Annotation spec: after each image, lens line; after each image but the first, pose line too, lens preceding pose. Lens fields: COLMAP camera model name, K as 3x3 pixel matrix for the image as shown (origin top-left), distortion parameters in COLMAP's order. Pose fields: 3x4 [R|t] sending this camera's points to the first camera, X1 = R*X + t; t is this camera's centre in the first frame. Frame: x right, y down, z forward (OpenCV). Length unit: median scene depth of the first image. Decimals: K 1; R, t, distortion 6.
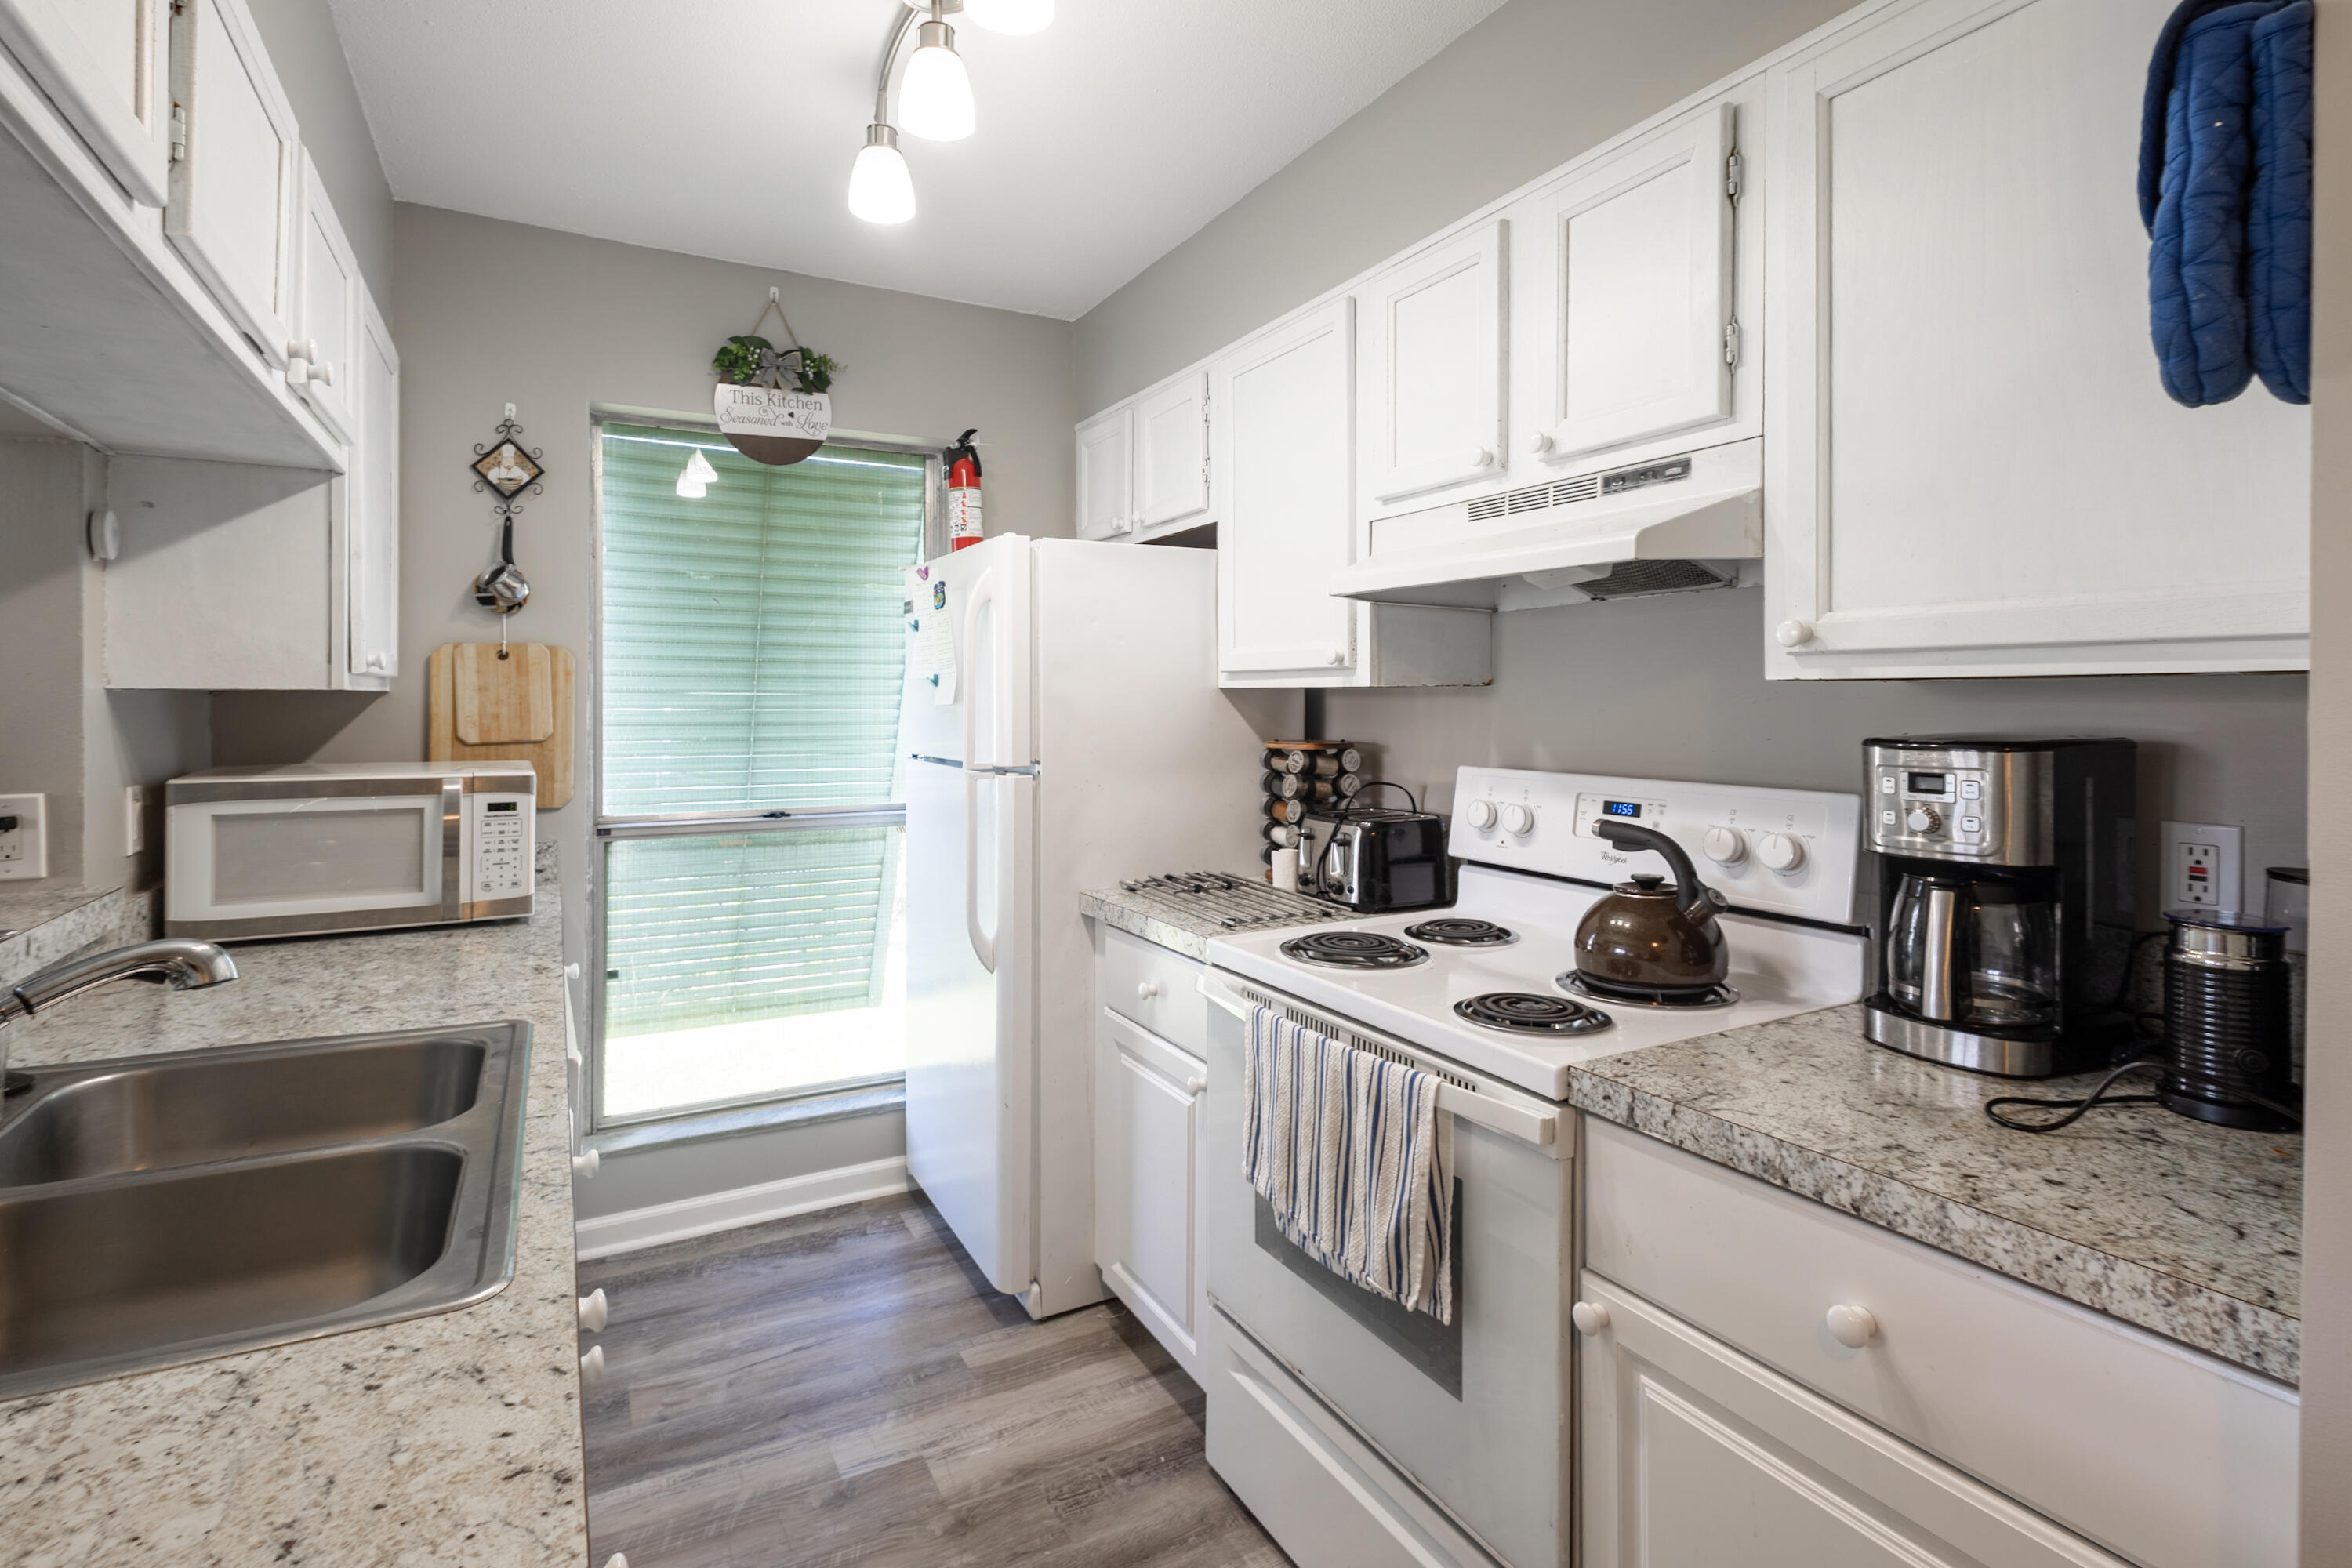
lens RADIAL K [[1115.0, 0, 1118.5], [0, 1115.0, 712.9], [0, 0, 1]] dist [0.015420, -0.004035]
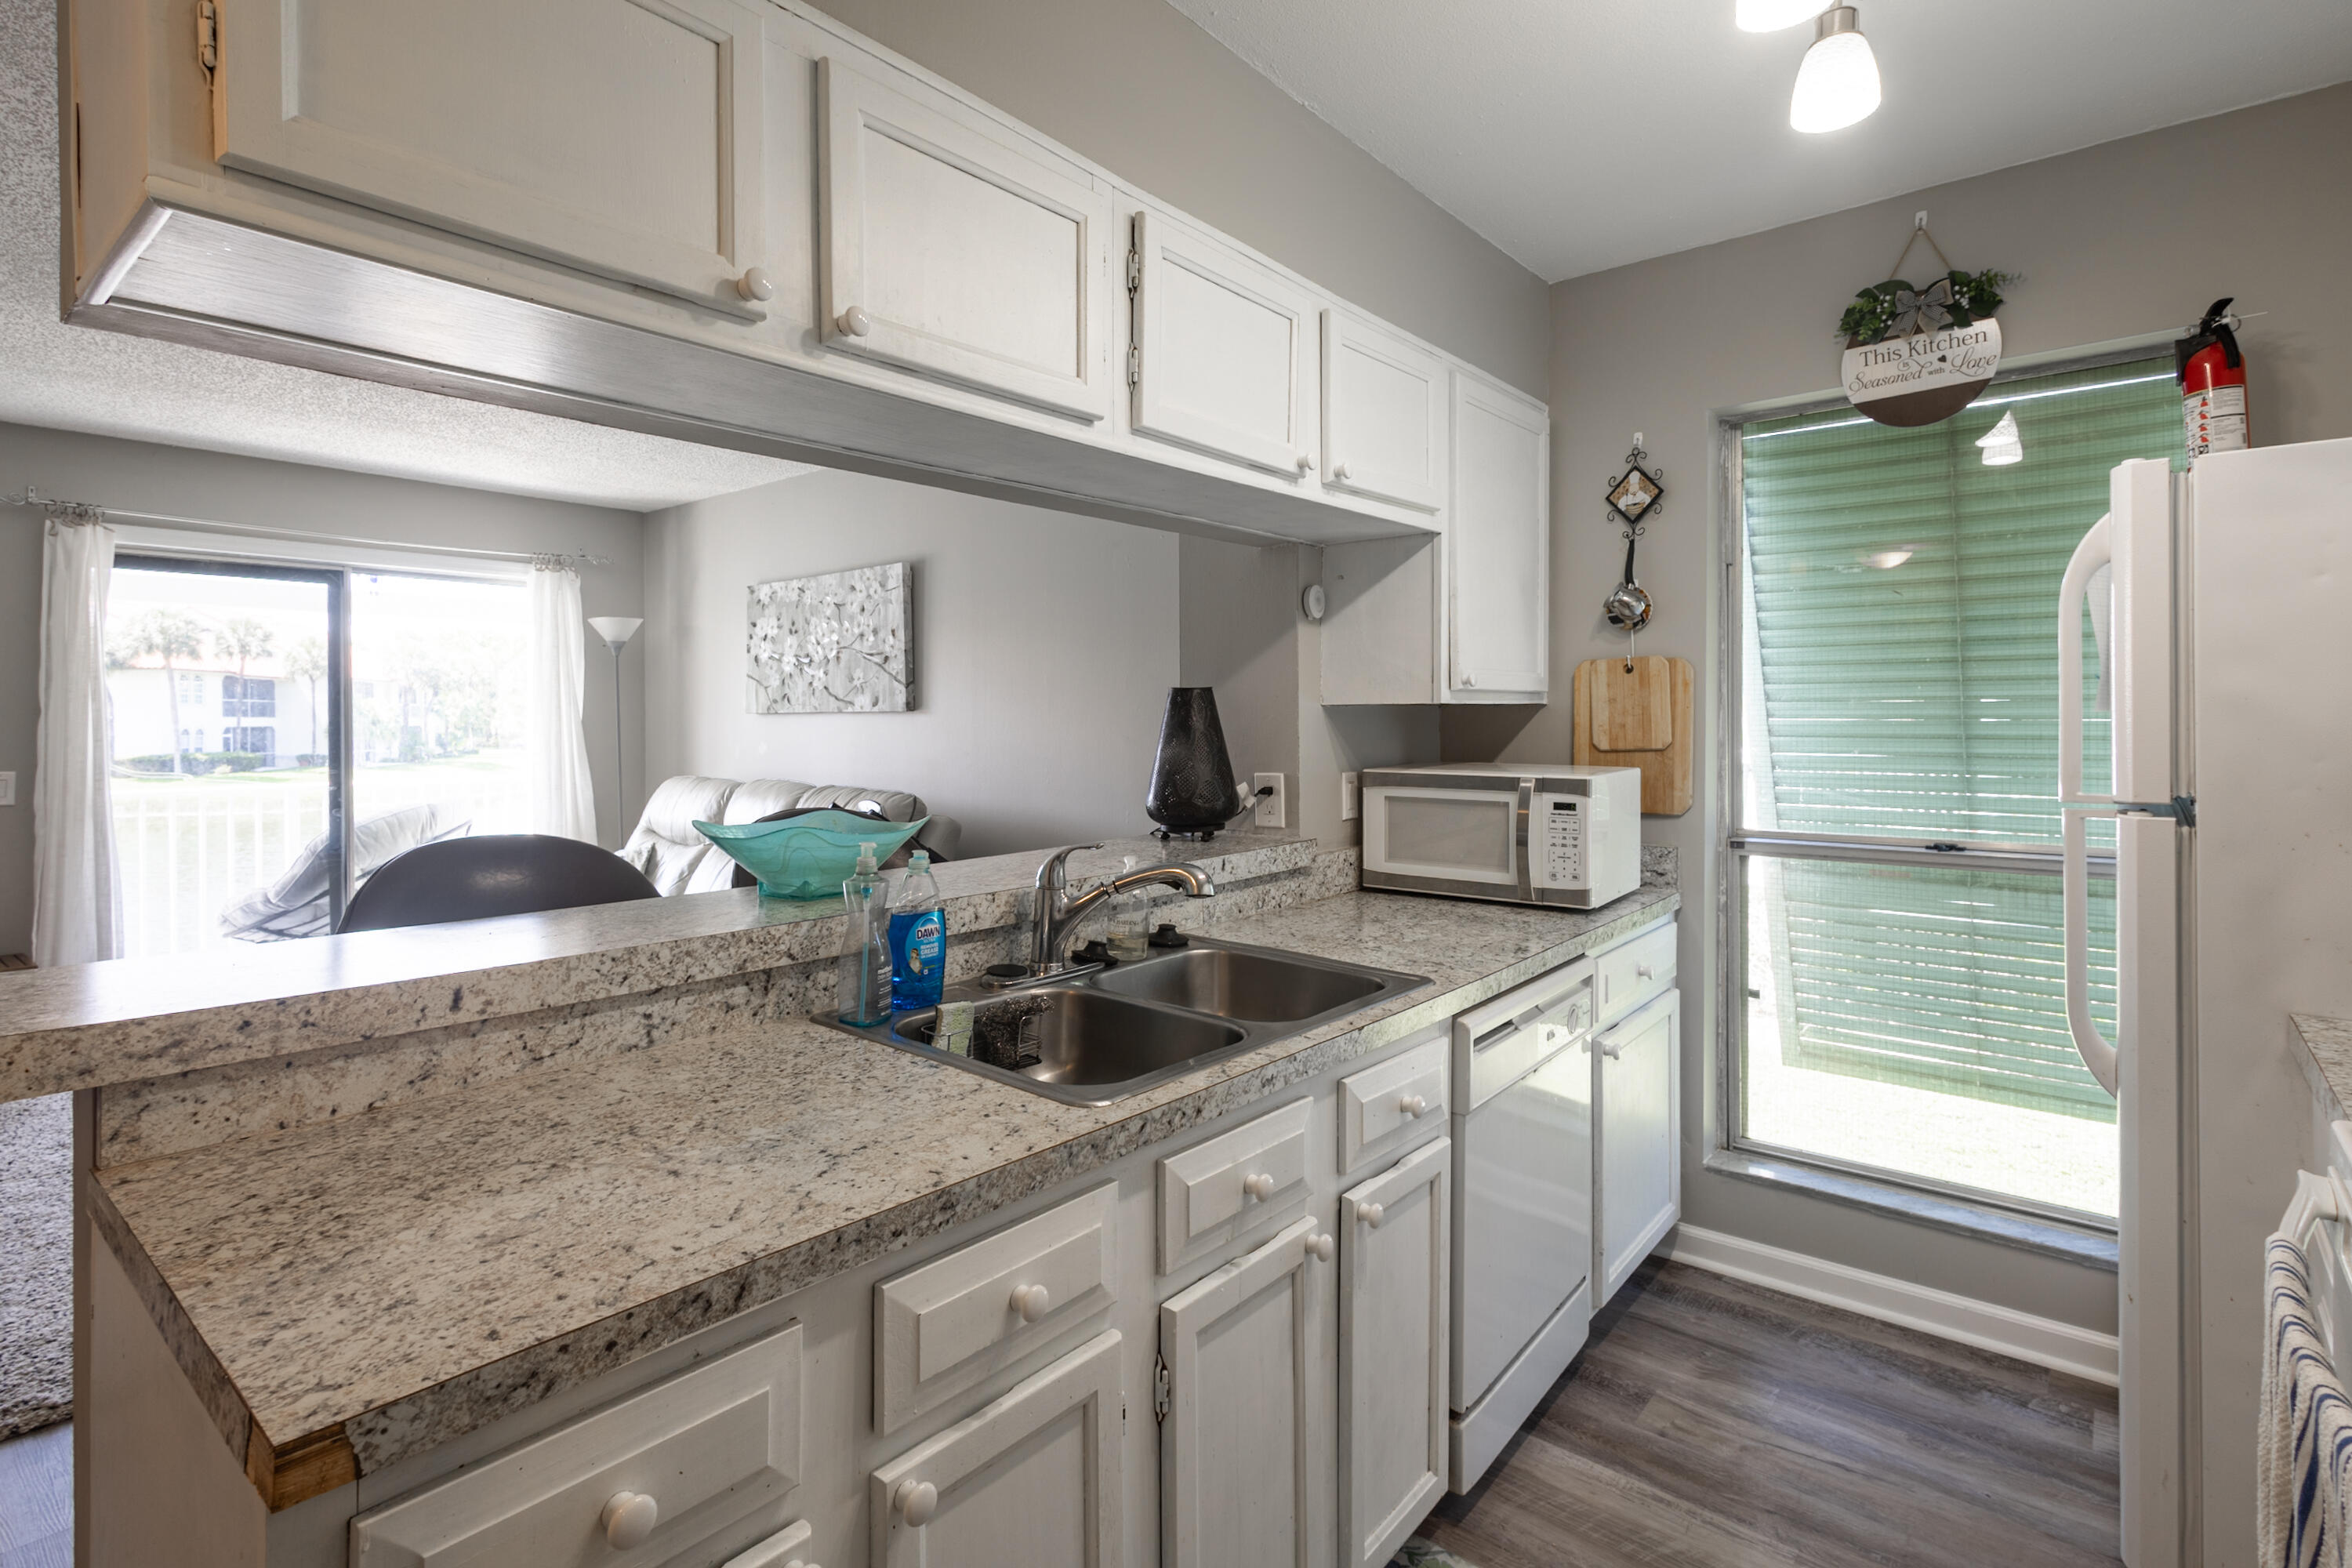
lens RADIAL K [[1115.0, 0, 1134.7], [0, 1115.0, 724.2], [0, 0, 1]] dist [0.015420, -0.004035]
pose [[0.382814, 0.001989, -0.923823, 0.356984], [-0.002517, 0.999996, 0.001110, 0.002176], [0.923822, 0.001900, 0.382817, 0.203773]]
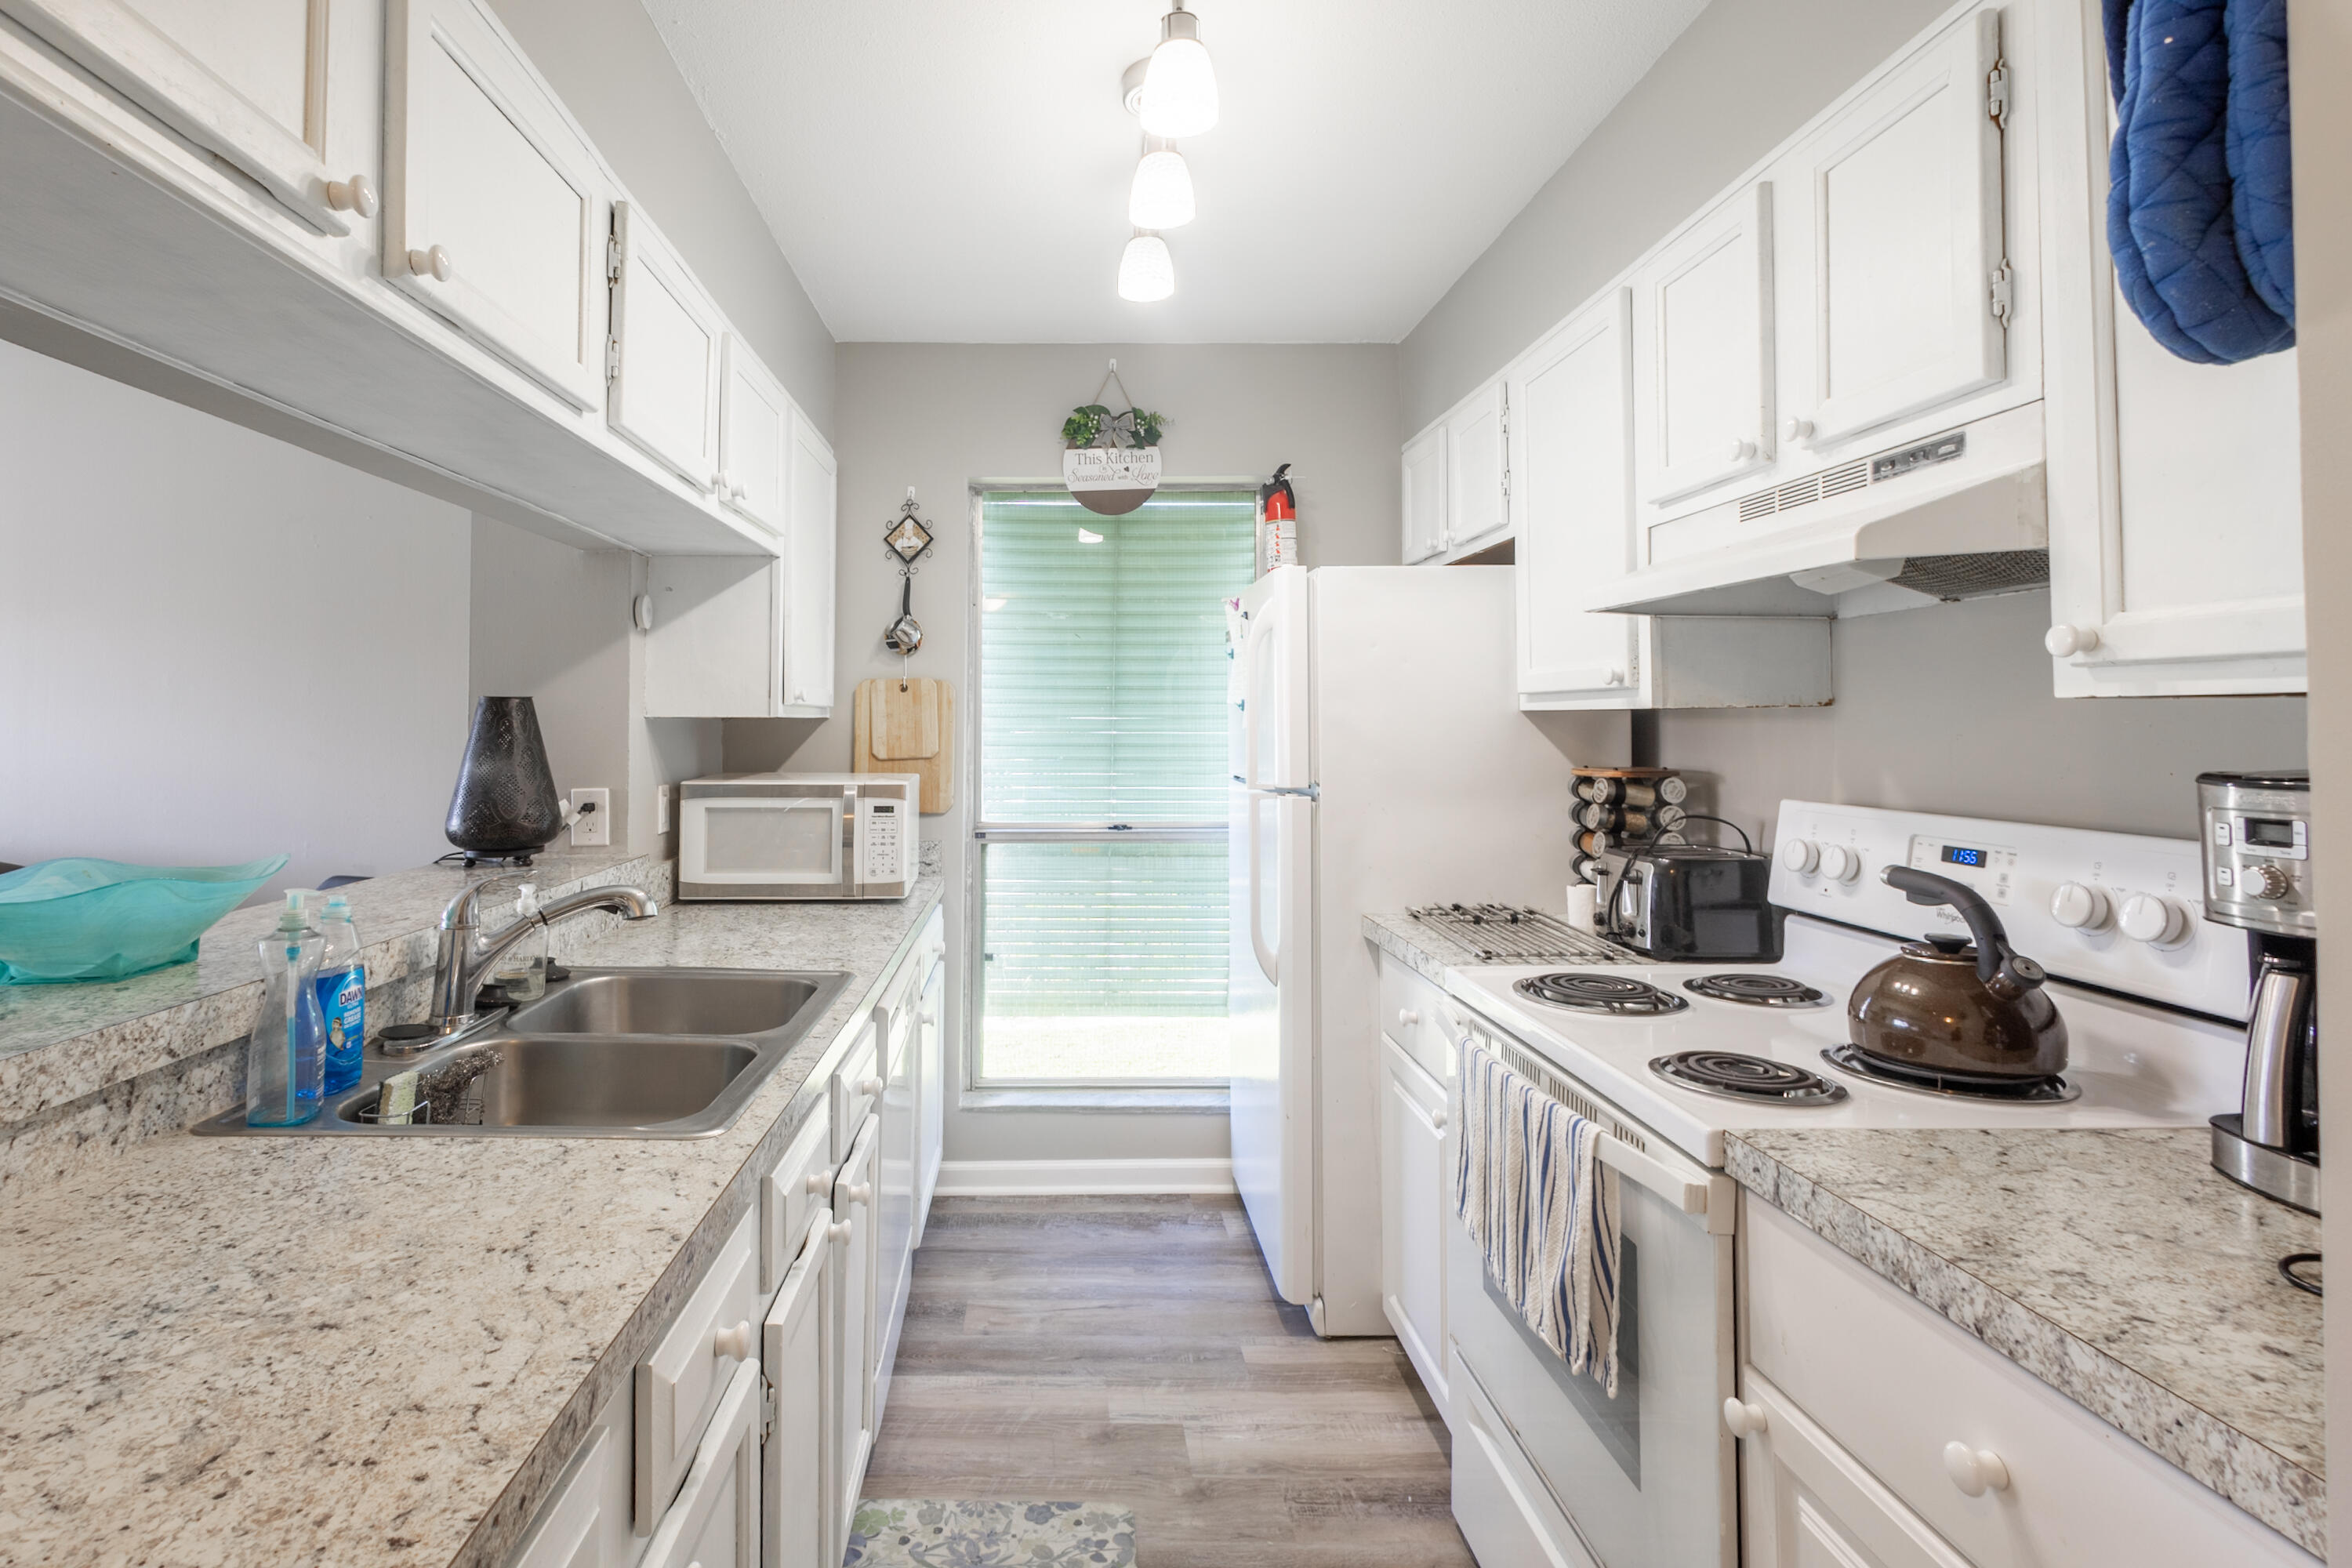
lens RADIAL K [[1115.0, 0, 1024.1], [0, 1115.0, 701.4], [0, 0, 1]] dist [0.015420, -0.004035]
pose [[0.883493, -0.011219, -0.468310, 0.202964], [-0.003274, 0.999541, -0.030122, -0.000209], [0.468433, 0.028146, 0.883051, -0.043137]]
